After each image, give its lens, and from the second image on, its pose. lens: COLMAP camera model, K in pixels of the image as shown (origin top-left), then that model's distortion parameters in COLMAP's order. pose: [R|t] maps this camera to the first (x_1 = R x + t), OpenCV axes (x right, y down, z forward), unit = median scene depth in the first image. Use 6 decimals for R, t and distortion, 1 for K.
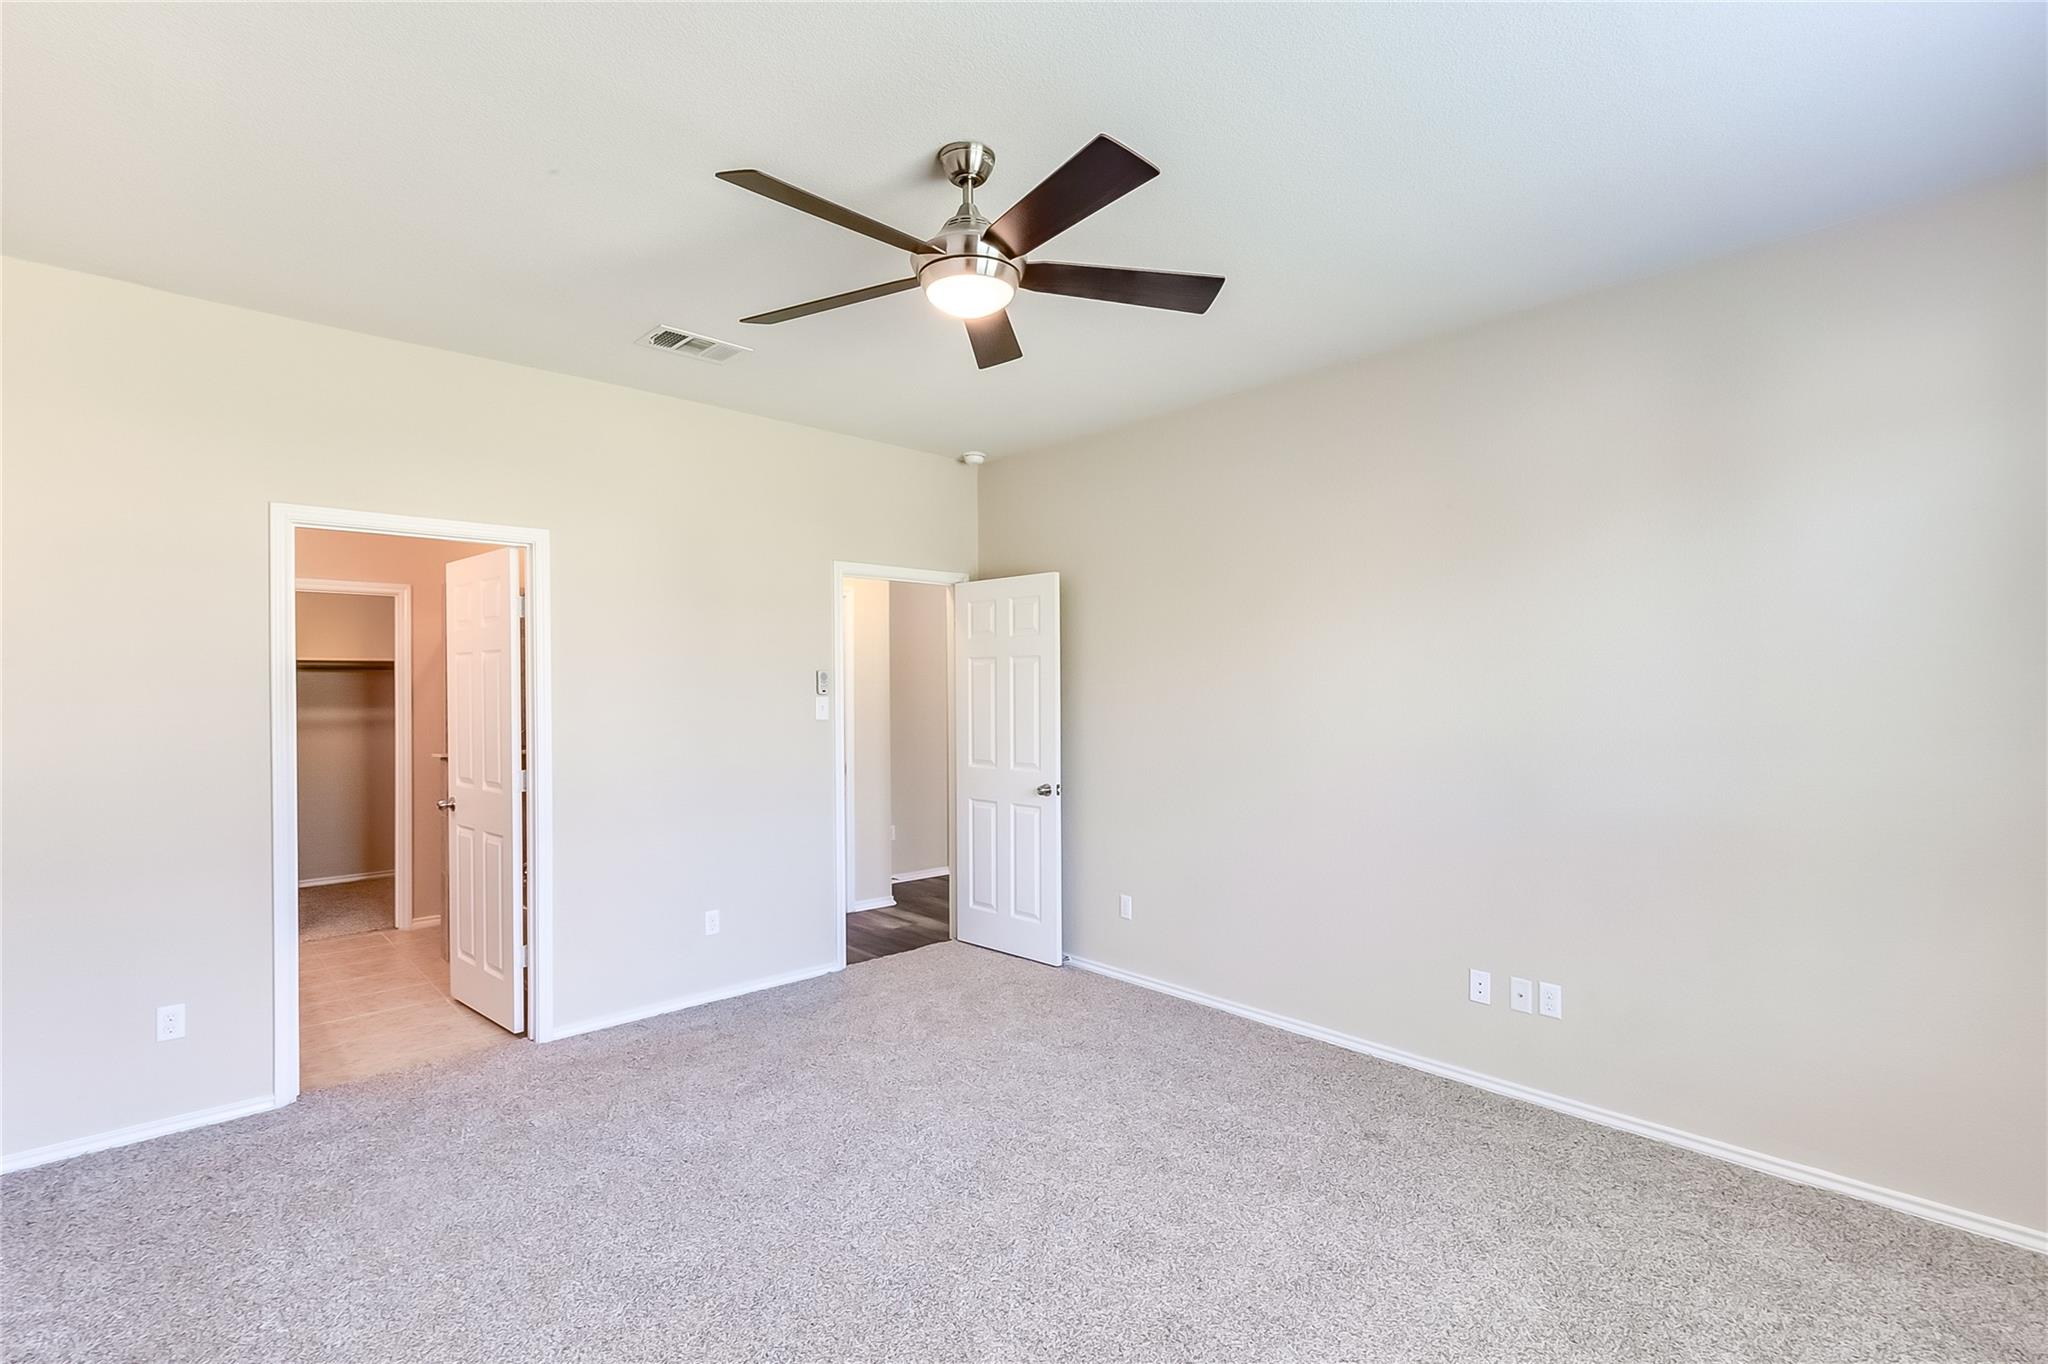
lens RADIAL K [[938.8, 0, 1024.6], [0, 938.8, 690.5], [0, 0, 1]] dist [0.019327, -0.007567]
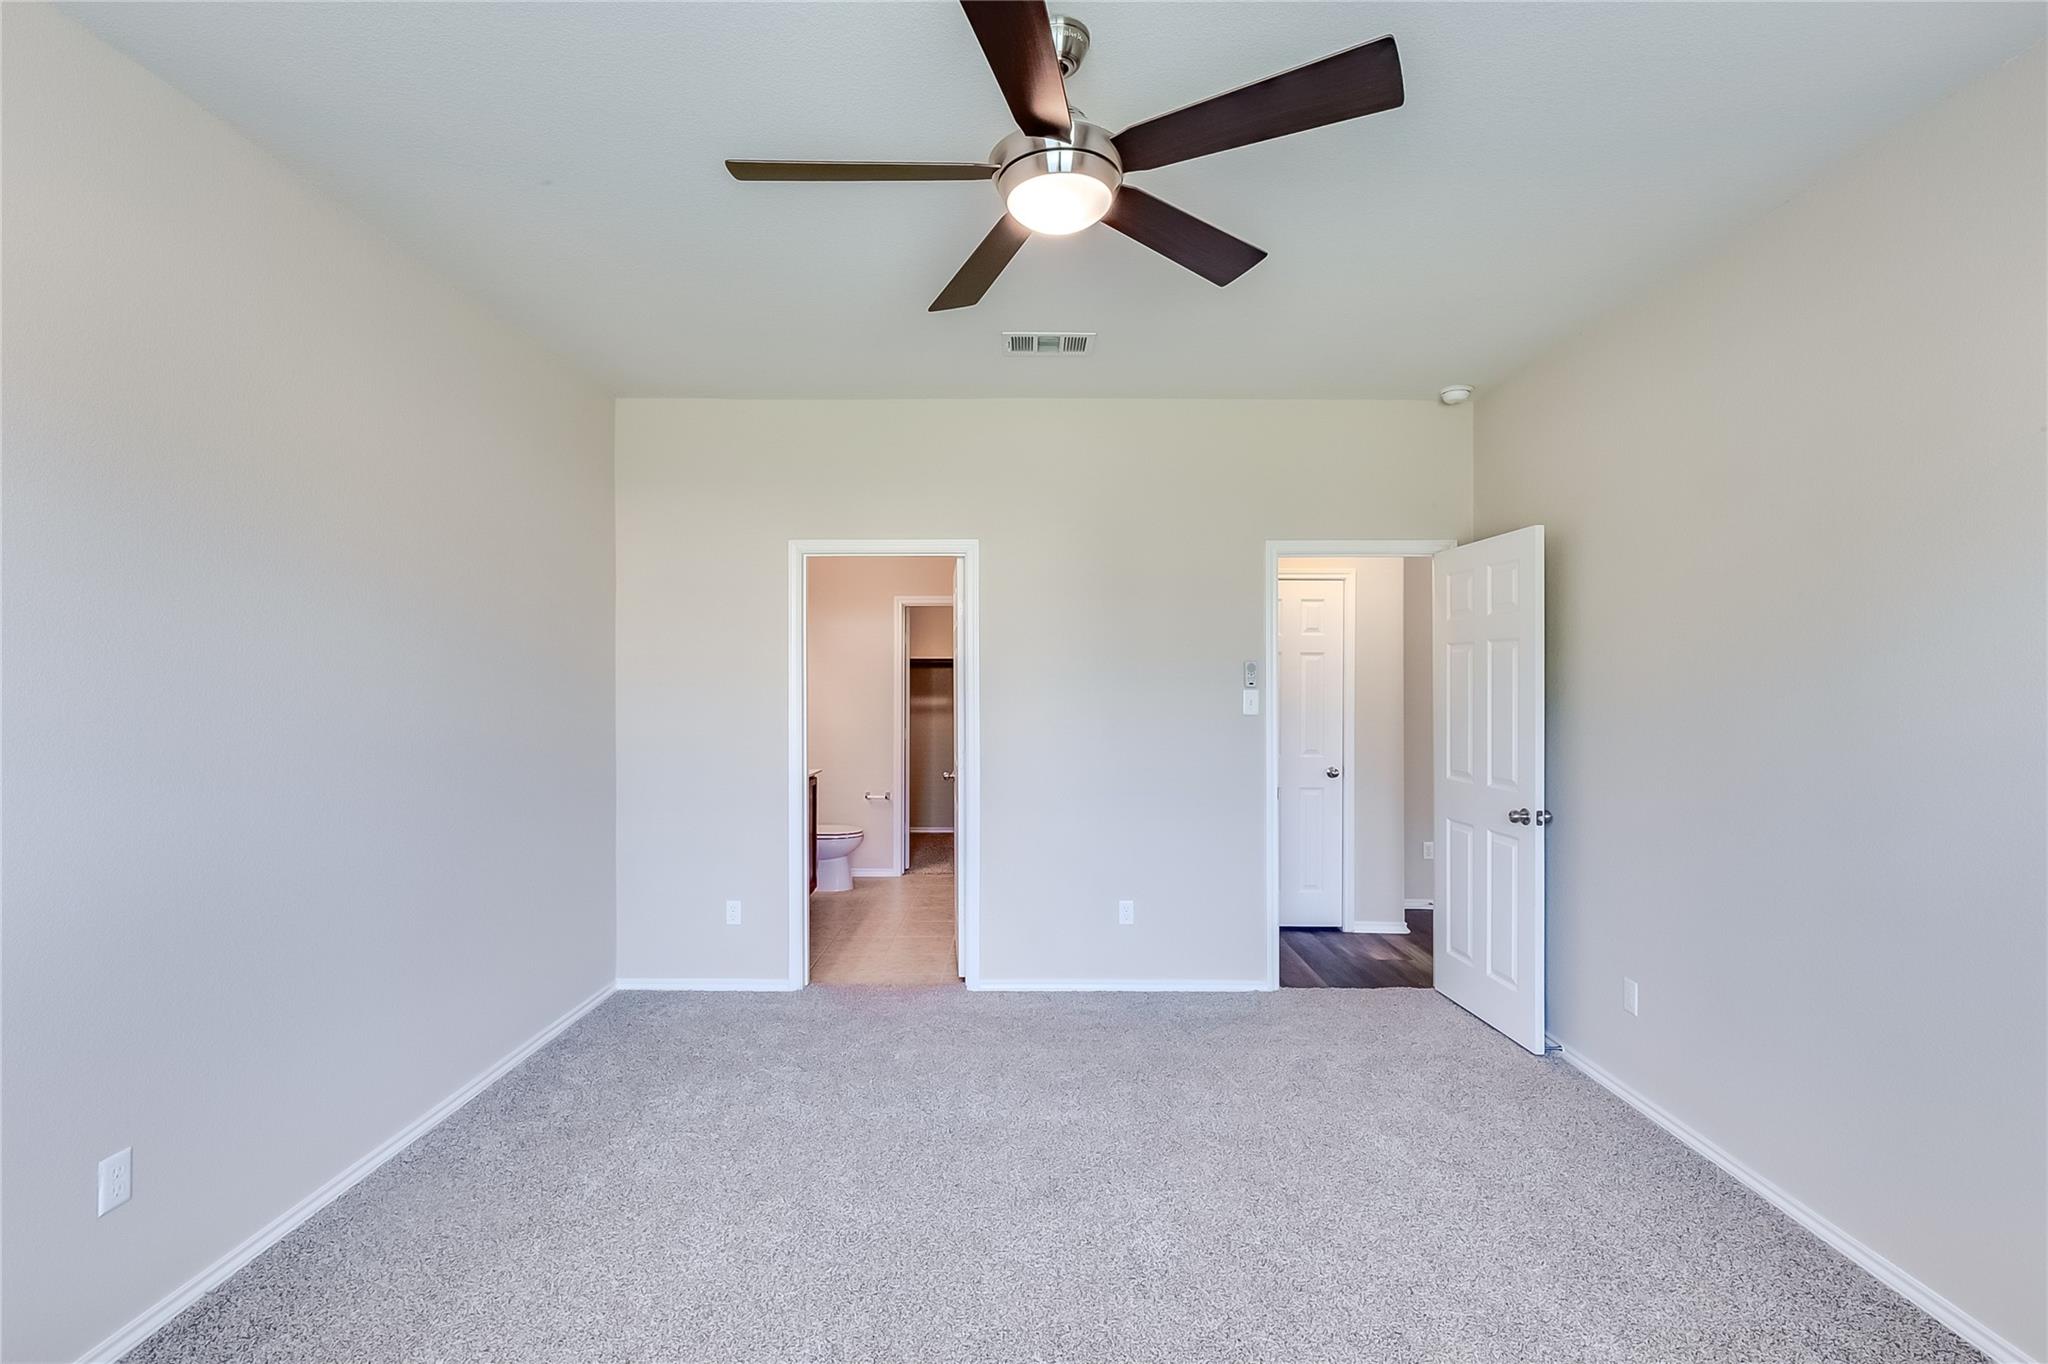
lens RADIAL K [[921.7, 0, 1026.4], [0, 921.7, 686.4], [0, 0, 1]] dist [0.007049, -0.000822]
pose [[0.729979, 0.006807, -0.683436, 0.271556], [-0.006642, 0.999974, 0.002866, 0.002630], [0.683437, 0.002447, 0.730005, 0.215172]]
